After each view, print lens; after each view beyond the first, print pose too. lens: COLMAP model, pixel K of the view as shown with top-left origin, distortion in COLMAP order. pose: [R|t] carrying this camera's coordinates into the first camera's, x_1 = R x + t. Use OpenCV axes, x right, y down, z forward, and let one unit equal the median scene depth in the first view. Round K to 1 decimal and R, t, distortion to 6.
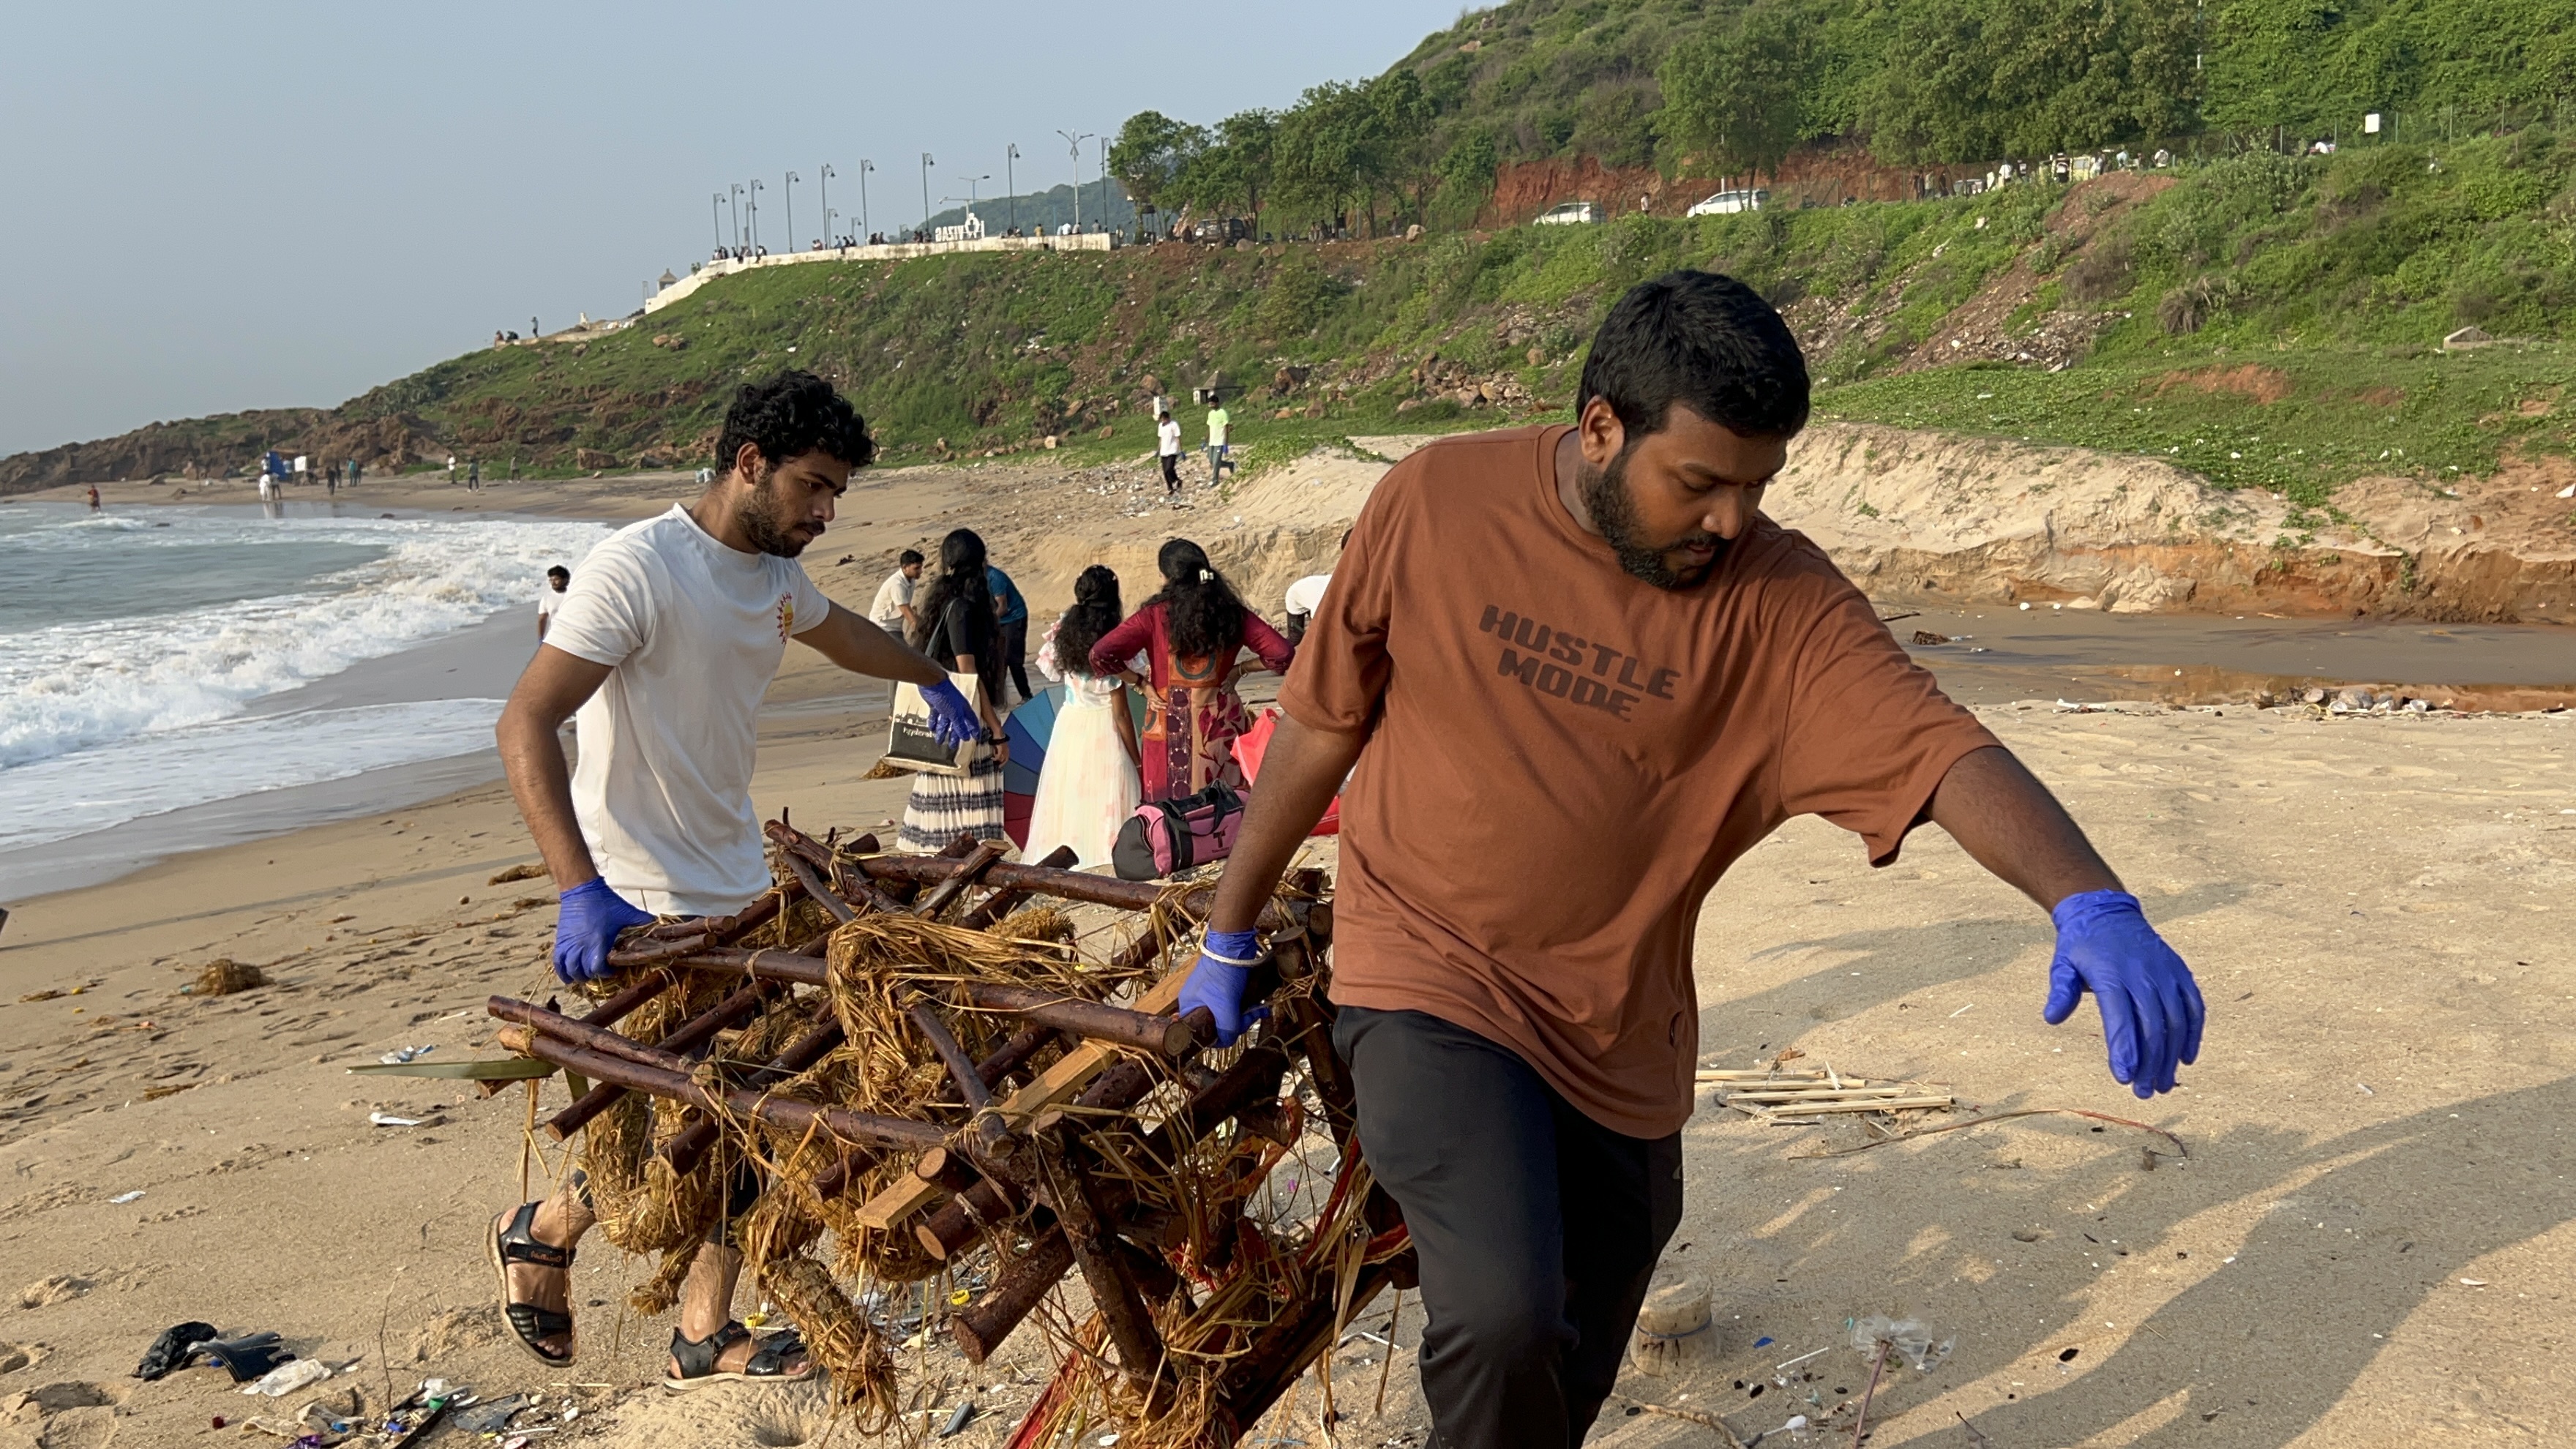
lens RADIAL K [[2444.7, 0, 1288.4], [0, 2444.7, 724.4], [0, 0, 1]] dist [0.022131, 0.000000]
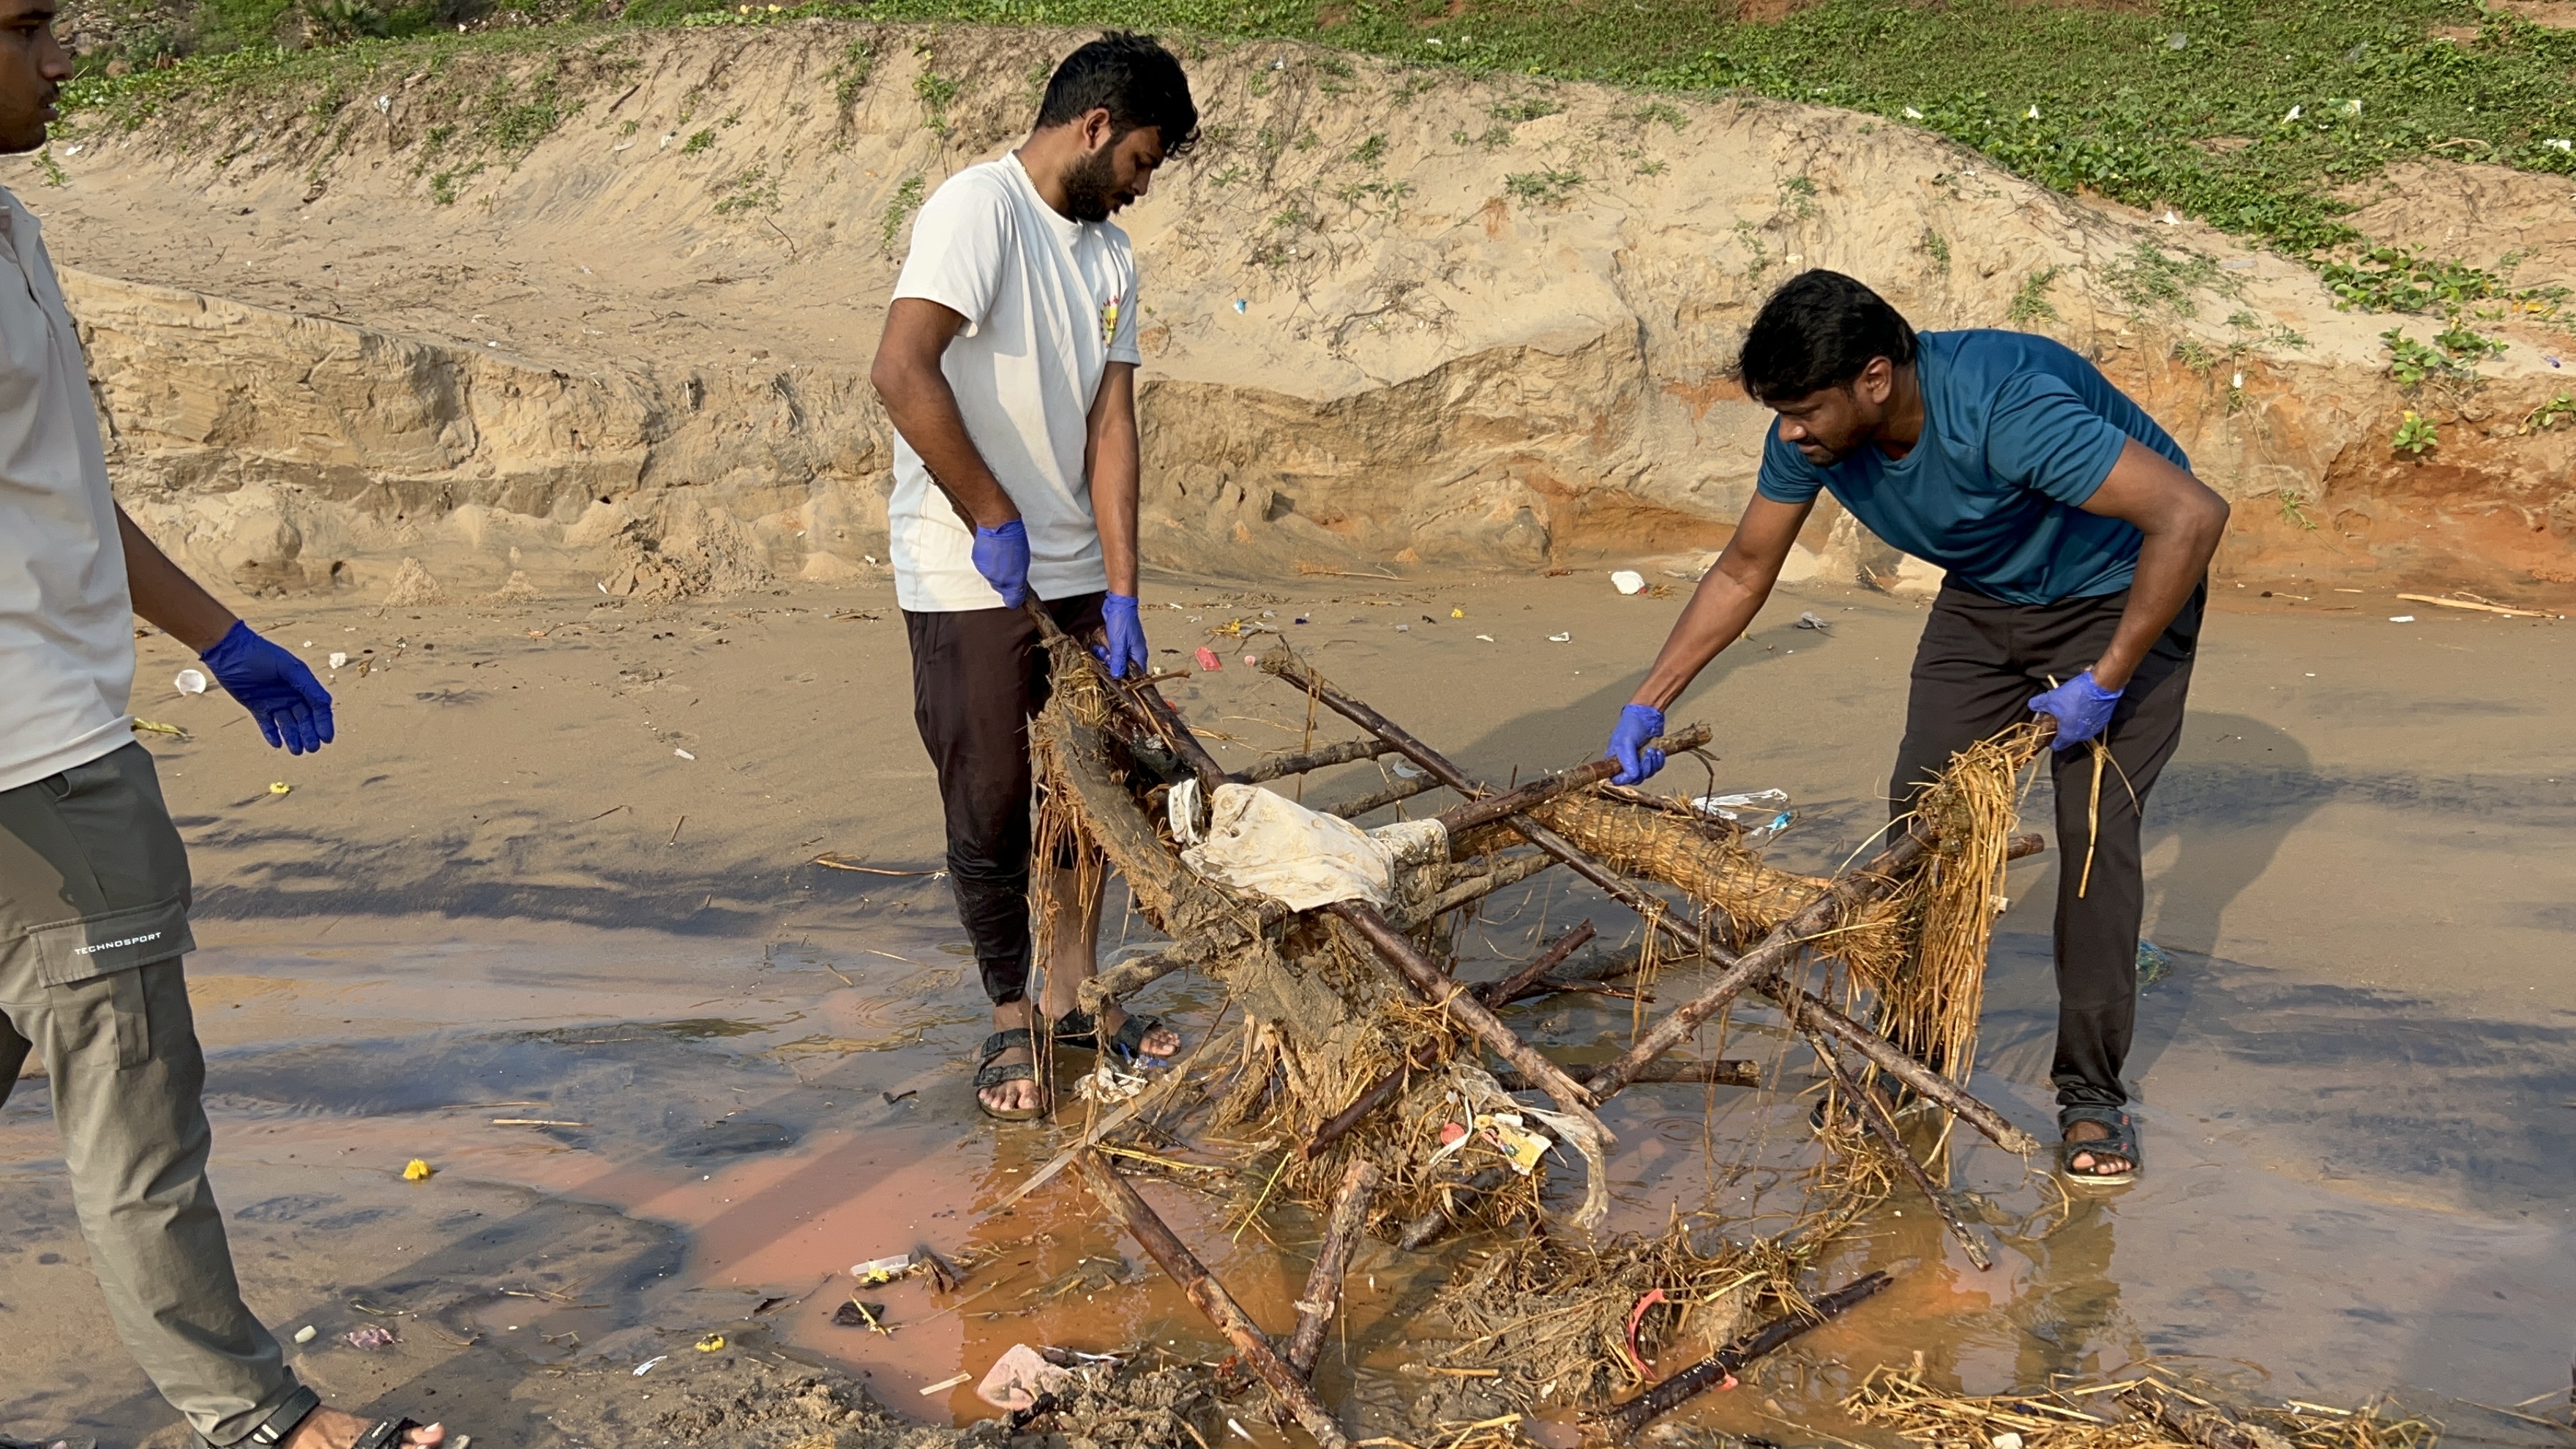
lens RADIAL K [[2444.7, 0, 1291.3], [0, 2444.7, 726.5], [0, 0, 1]] dist [0.022131, 0.000000]
pose [[0.867090, -0.084590, 0.490917, 0.116708], [0.040550, 0.994192, 0.099687, -0.059925], [-0.496499, -0.066531, 0.865484, 0.741513]]
